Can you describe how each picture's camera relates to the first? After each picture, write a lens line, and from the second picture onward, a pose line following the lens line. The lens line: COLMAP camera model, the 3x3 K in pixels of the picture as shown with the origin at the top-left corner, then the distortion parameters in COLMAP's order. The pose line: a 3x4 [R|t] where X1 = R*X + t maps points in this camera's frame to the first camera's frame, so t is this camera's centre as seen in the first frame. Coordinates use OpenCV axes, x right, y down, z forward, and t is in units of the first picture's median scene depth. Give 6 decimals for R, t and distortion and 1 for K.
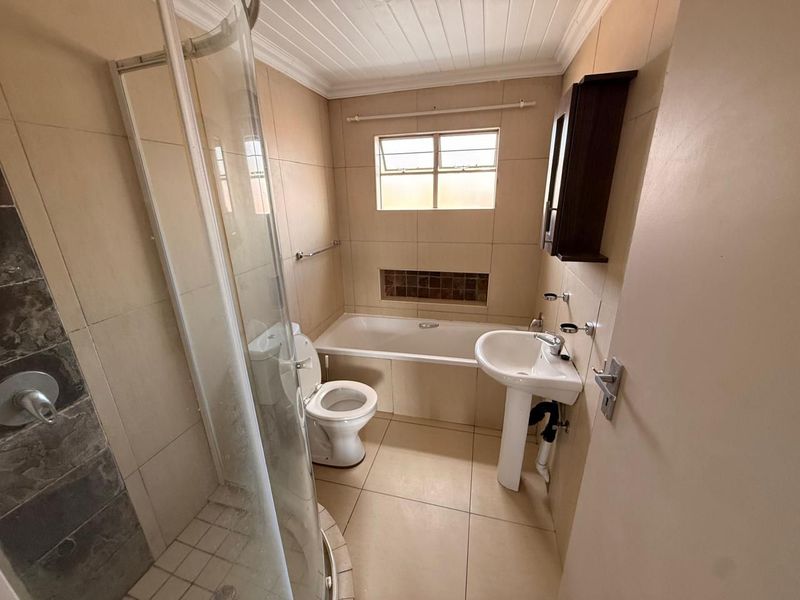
lens RADIAL K [[319.8, 0, 399.2], [0, 319.8, 298.4], [0, 0, 1]] dist [0.000767, -0.000139]
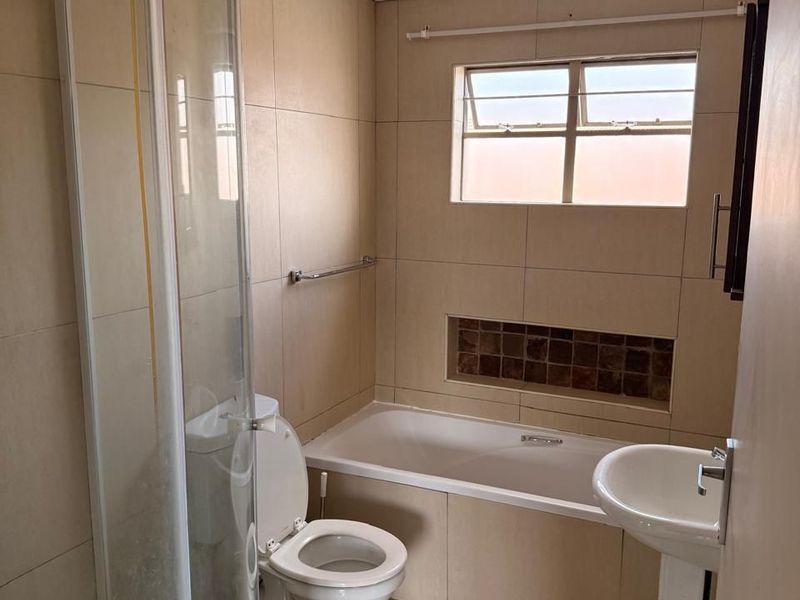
lens RADIAL K [[789.2, 0, 400.0], [0, 789.2, 300.0], [0, 0, 1]] dist [0.036618, -0.006689]
pose [[0.977581, 0.062991, -0.200917, 0.117403], [-0.093828, 0.984548, -0.147854, 0.076887], [0.188499, 0.163391, 0.968386, -0.222692]]
